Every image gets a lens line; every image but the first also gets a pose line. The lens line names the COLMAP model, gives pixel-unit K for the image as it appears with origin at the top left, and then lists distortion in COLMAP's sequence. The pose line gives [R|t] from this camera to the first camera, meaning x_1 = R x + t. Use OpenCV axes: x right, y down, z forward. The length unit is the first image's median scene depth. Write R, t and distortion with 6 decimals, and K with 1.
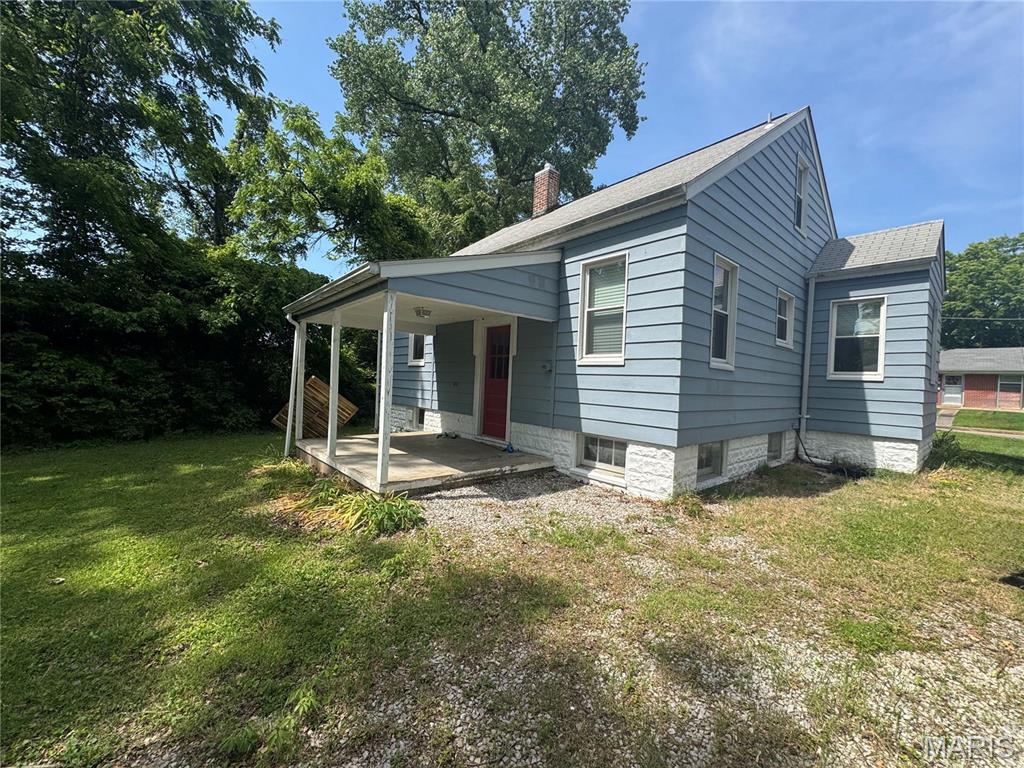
lens RADIAL K [[407.8, 0, 514.3], [0, 407.8, 382.5], [0, 0, 1]] dist [-0.003098, 0.000792]
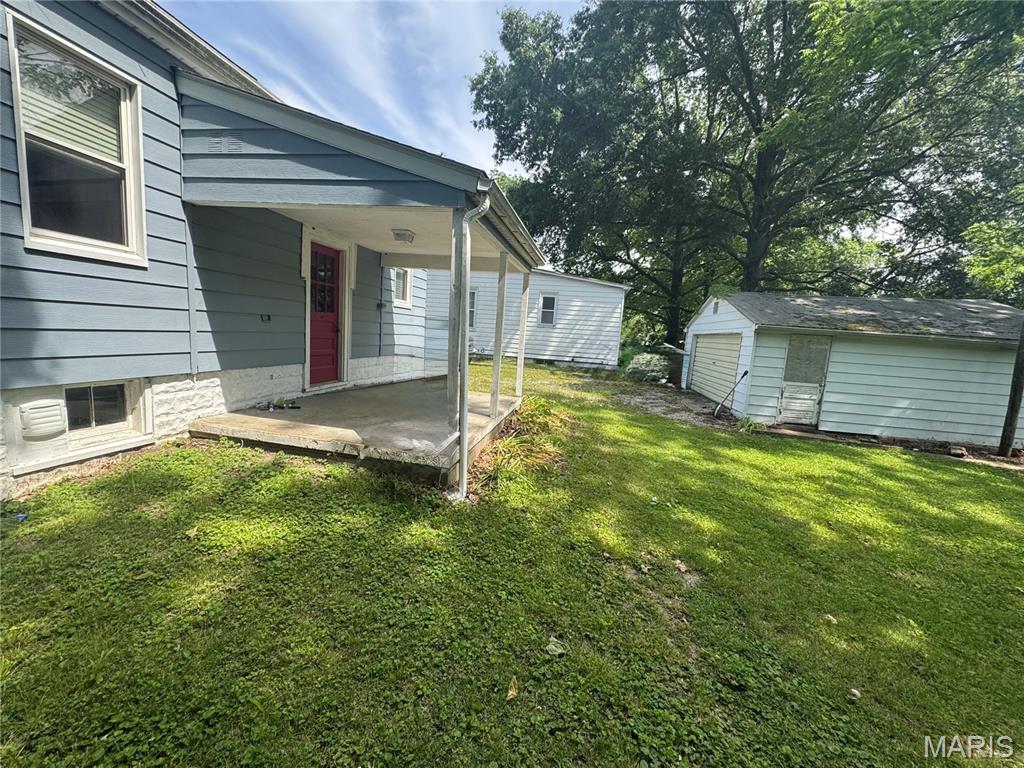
lens RADIAL K [[407.8, 0, 509.3], [0, 407.8, 381.1], [0, 0, 1]] dist [-0.003098, 0.000792]
pose [[-0.609279, -0.163377, 0.775943, -0.851709], [-0.073123, 0.985951, 0.150177, -0.020729], [-0.789577, 0.034760, -0.612666, 1.121423]]
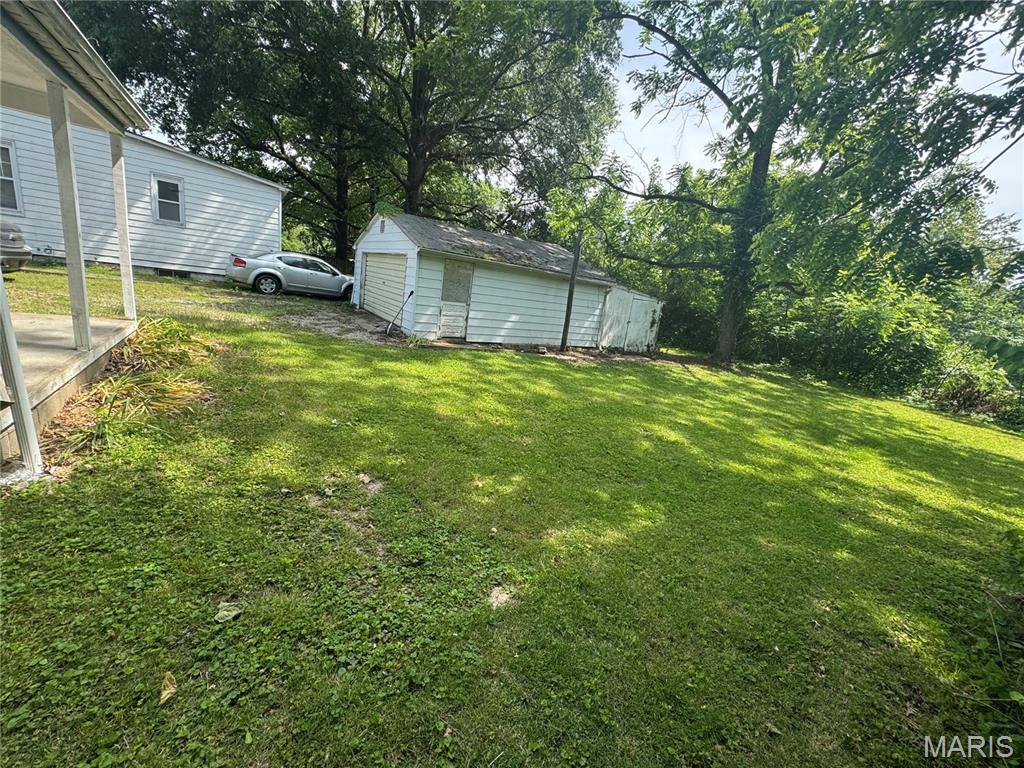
lens RADIAL K [[407.8, 0, 509.1], [0, 407.8, 384.9], [0, 0, 1]] dist [-0.003098, 0.000792]
pose [[-0.974780, -0.194021, 0.110272, -0.842379], [-0.161255, 0.953939, 0.252976, -0.011899], [-0.154275, 0.228814, -0.961168, 1.098946]]
